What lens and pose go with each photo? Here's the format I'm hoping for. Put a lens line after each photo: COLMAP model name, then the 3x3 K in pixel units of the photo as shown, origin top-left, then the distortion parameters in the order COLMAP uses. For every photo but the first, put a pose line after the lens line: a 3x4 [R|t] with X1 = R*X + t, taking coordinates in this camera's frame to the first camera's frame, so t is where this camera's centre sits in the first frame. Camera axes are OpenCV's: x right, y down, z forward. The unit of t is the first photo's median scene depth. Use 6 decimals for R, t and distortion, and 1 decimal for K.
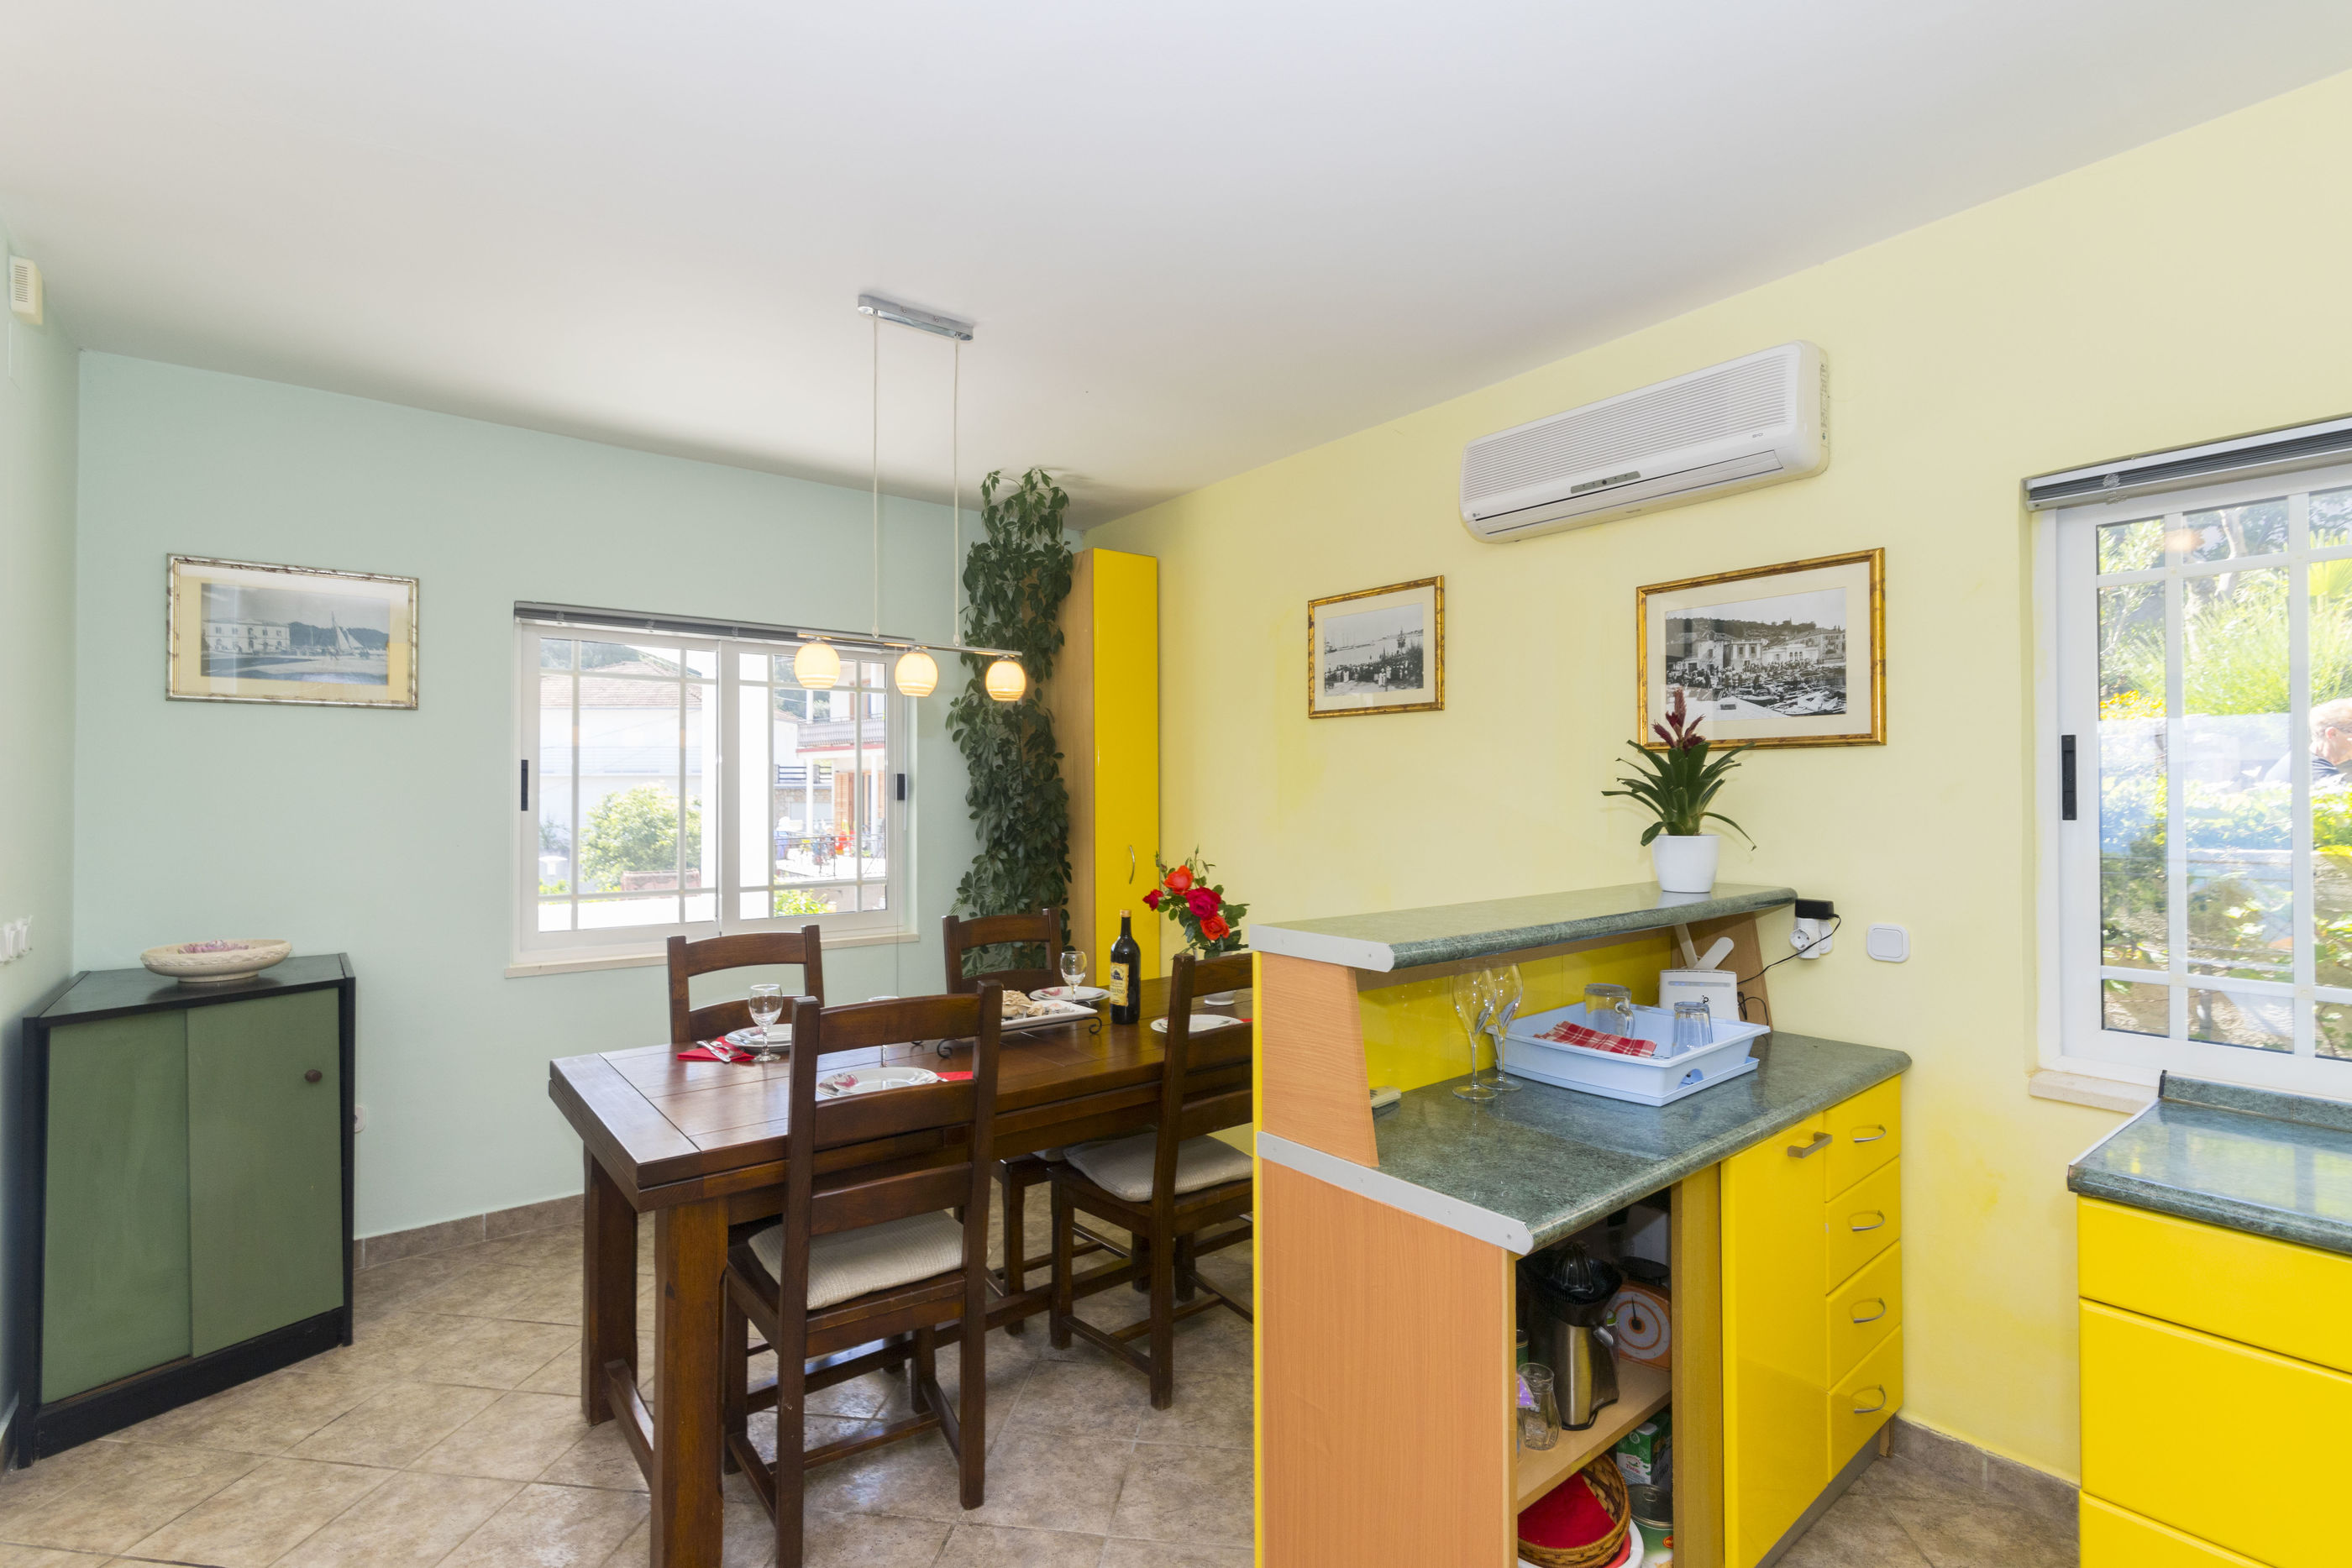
lens RADIAL K [[1066.0, 0, 1167.9], [0, 1066.0, 785.9], [0, 0, 1]] dist [-0.001748, -0.000602]
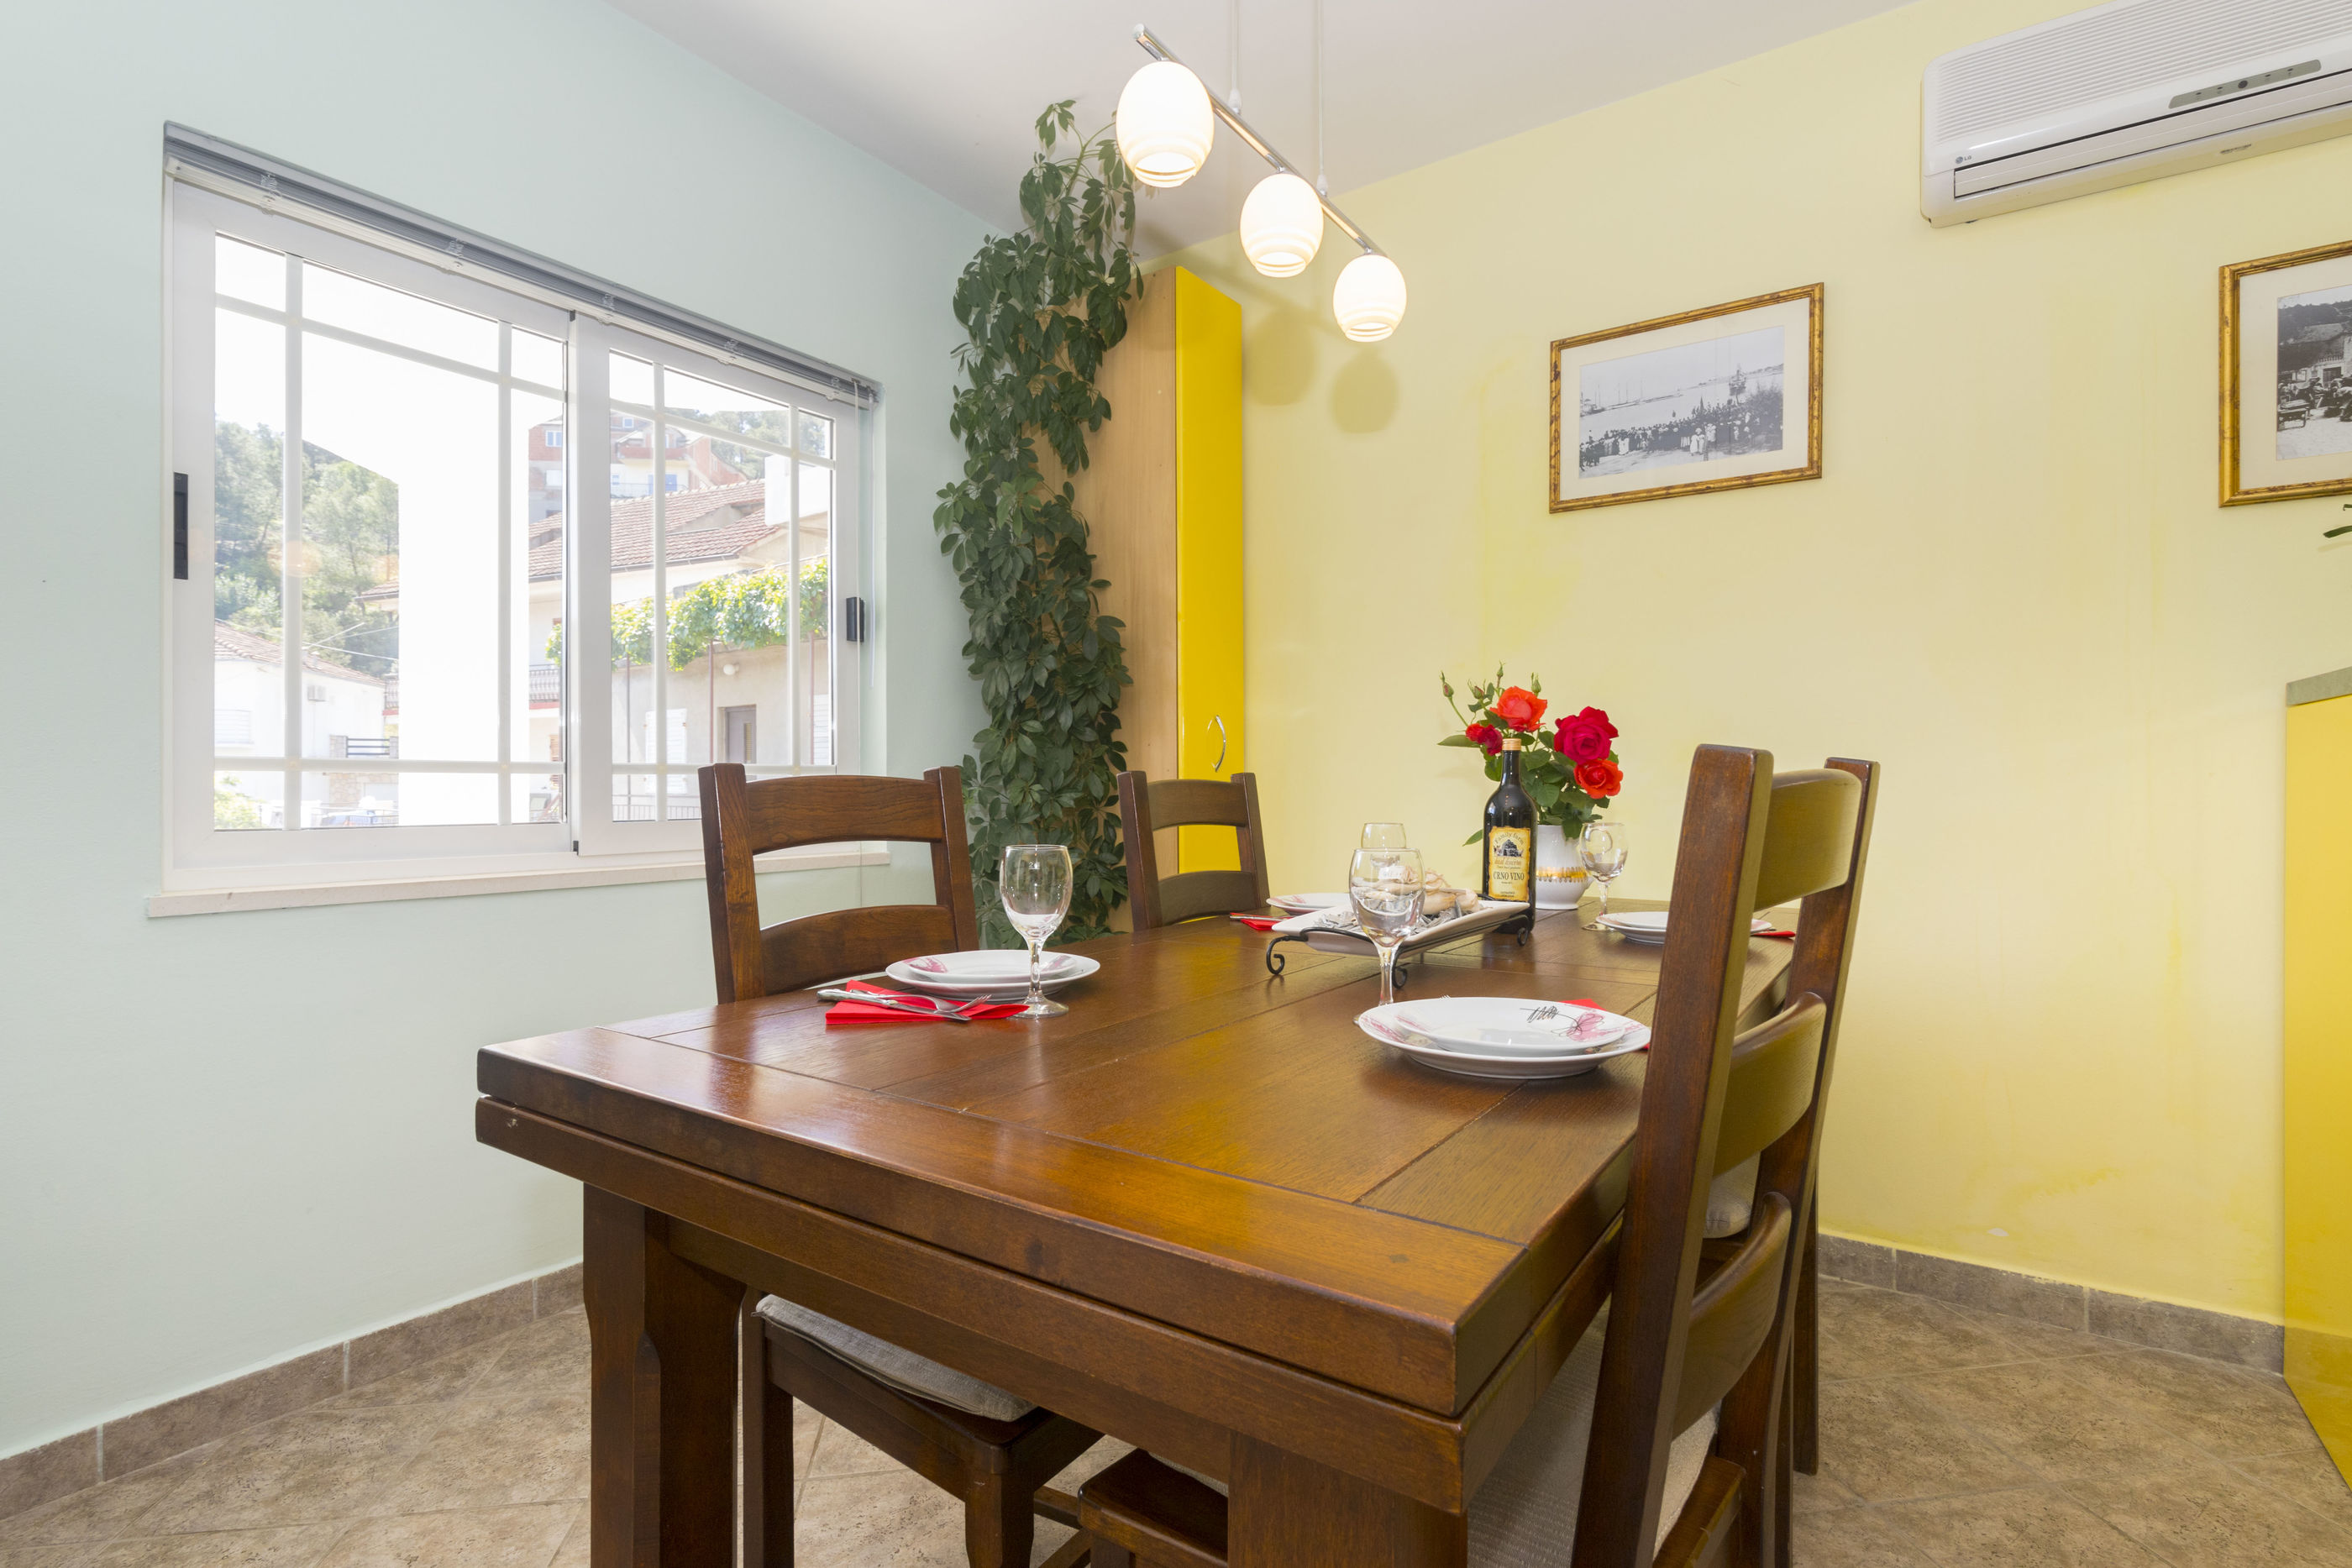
lens RADIAL K [[1126.6, 0, 1171.1], [0, 1126.6, 783.6], [0, 0, 1]] dist [0.002763, 0.000157]
pose [[0.956550, 0.002094, 0.291561, -0.351600], [-0.004141, 0.999971, 0.006404, 0.121736], [-0.291539, -0.007333, 0.956531, 0.409275]]
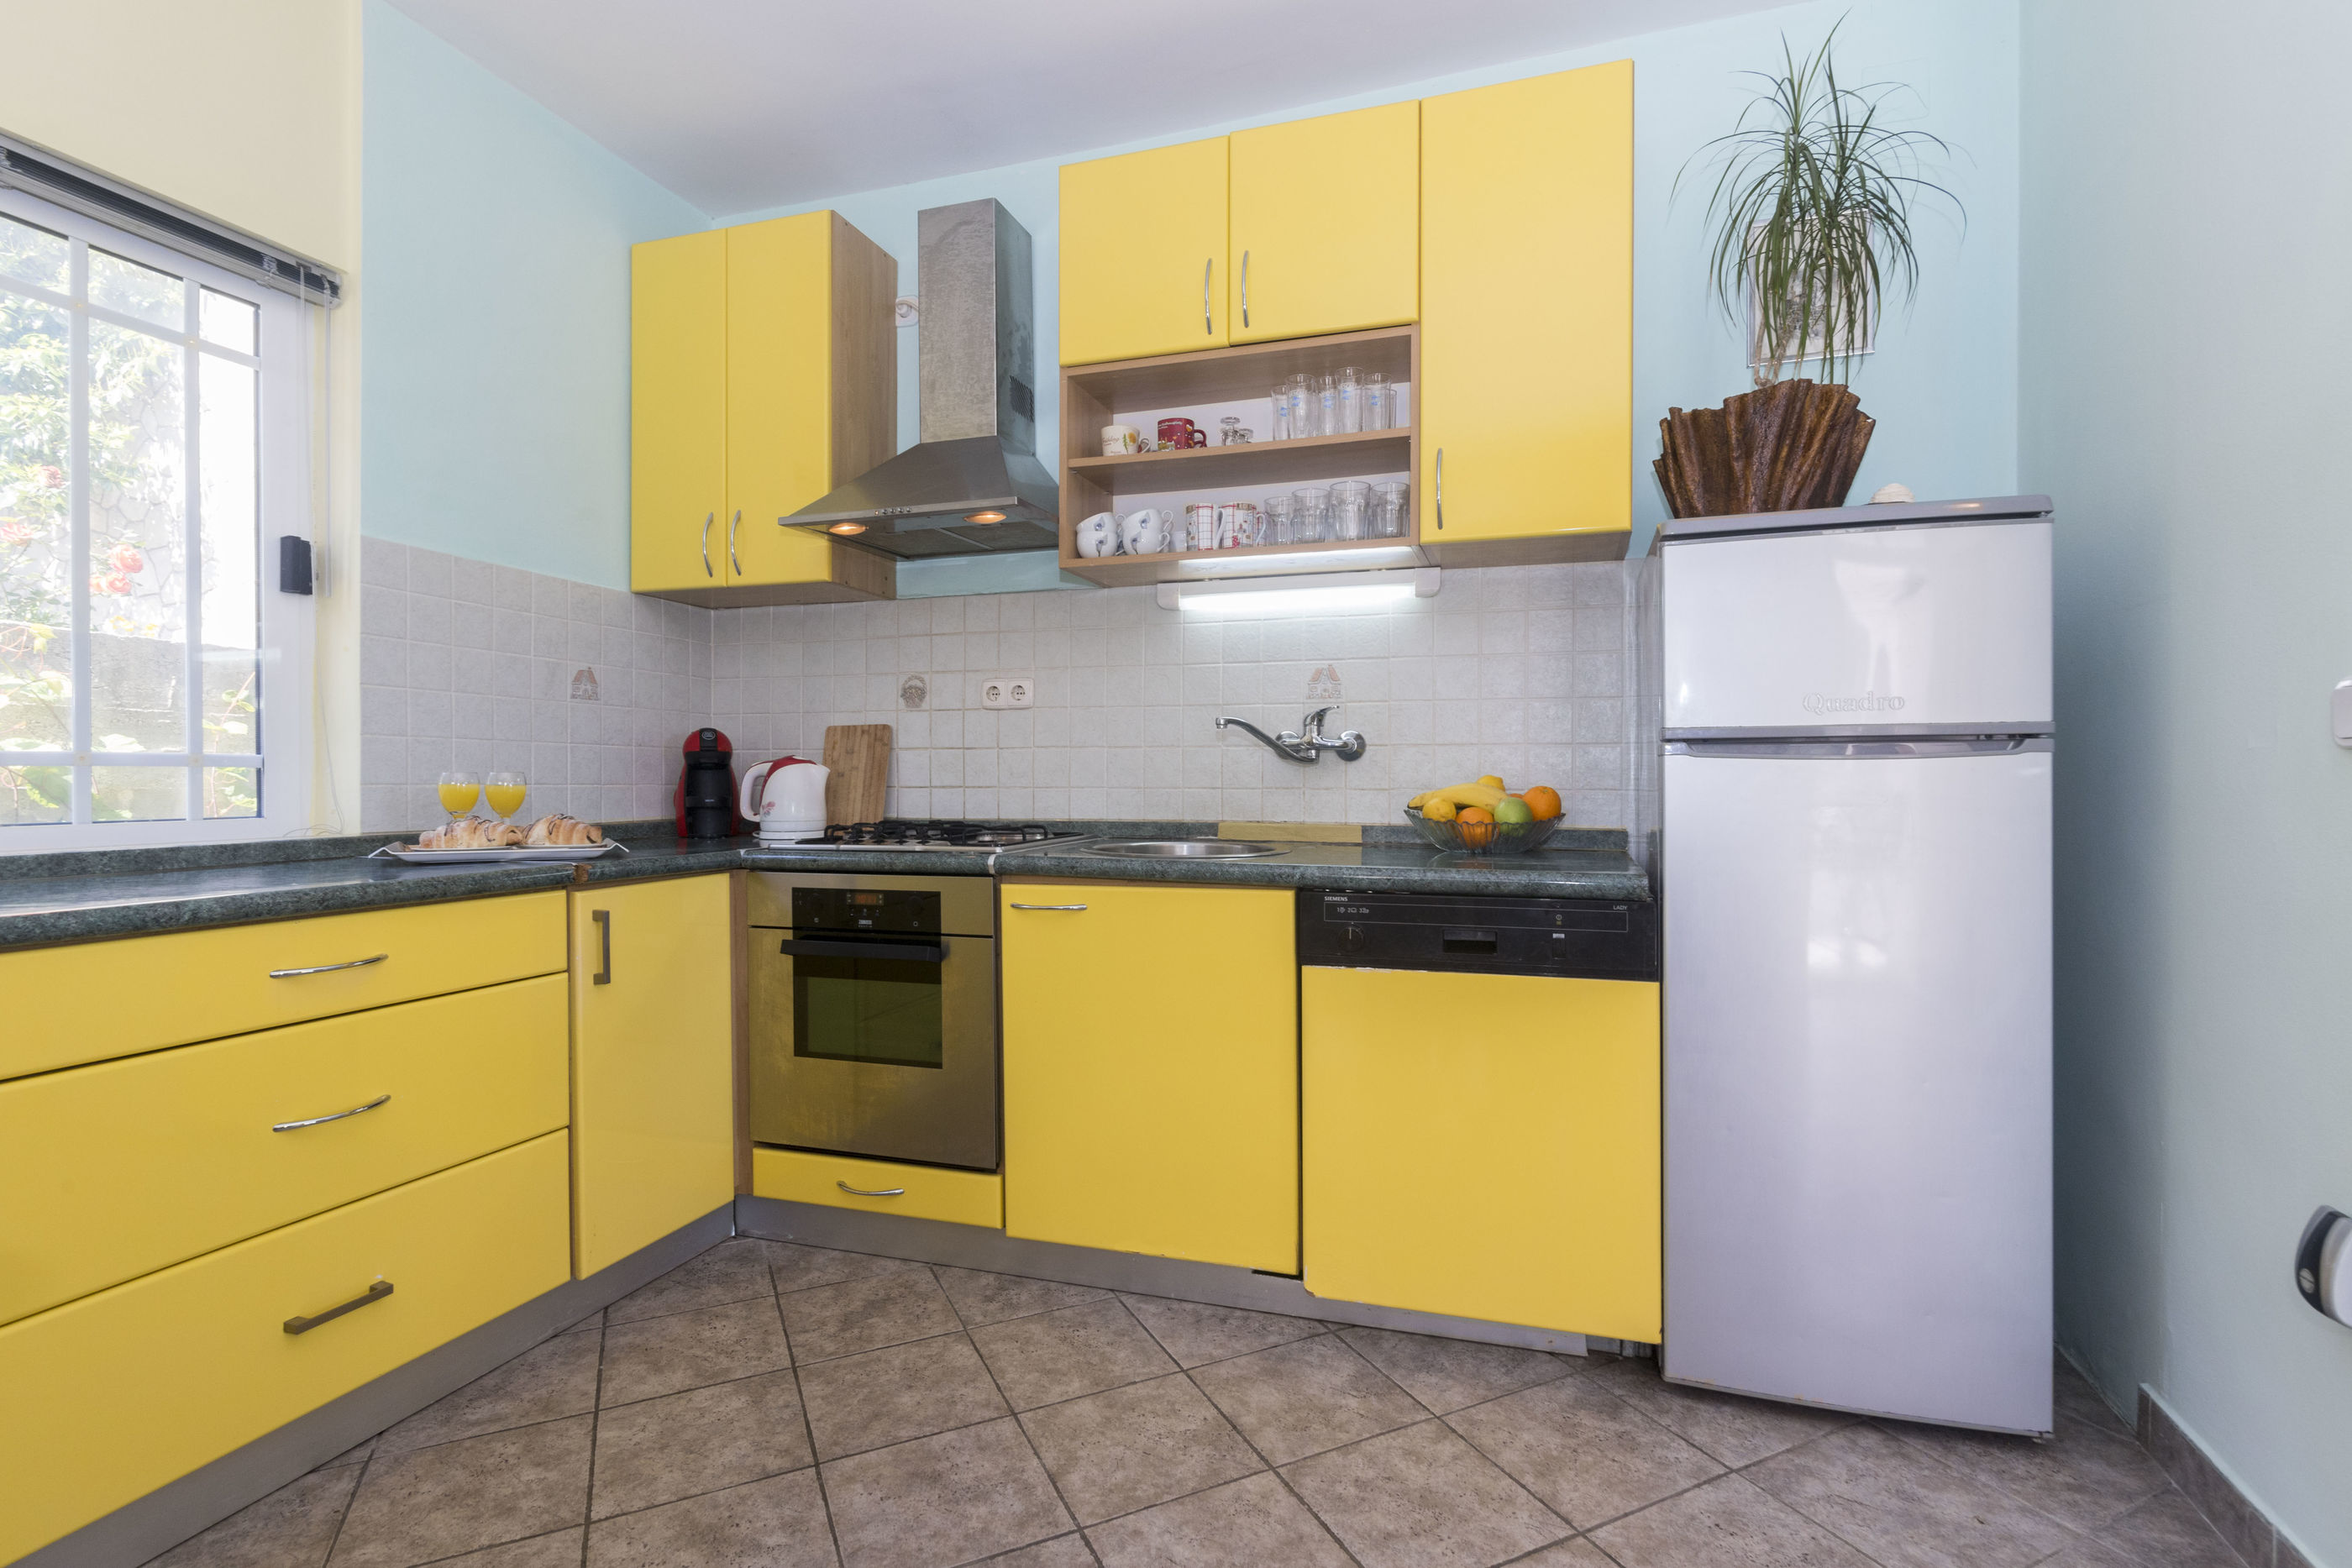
lens RADIAL K [[1066.0, 0, 1169.0], [0, 1066.0, 784.6], [0, 0, 1]] dist [-0.001748, -0.000602]
pose [[-0.540641, 0.008063, 0.841215, -0.445032], [0.002054, 0.999964, -0.008265, 0.054897], [-0.841251, -0.002741, -0.540637, 0.436528]]
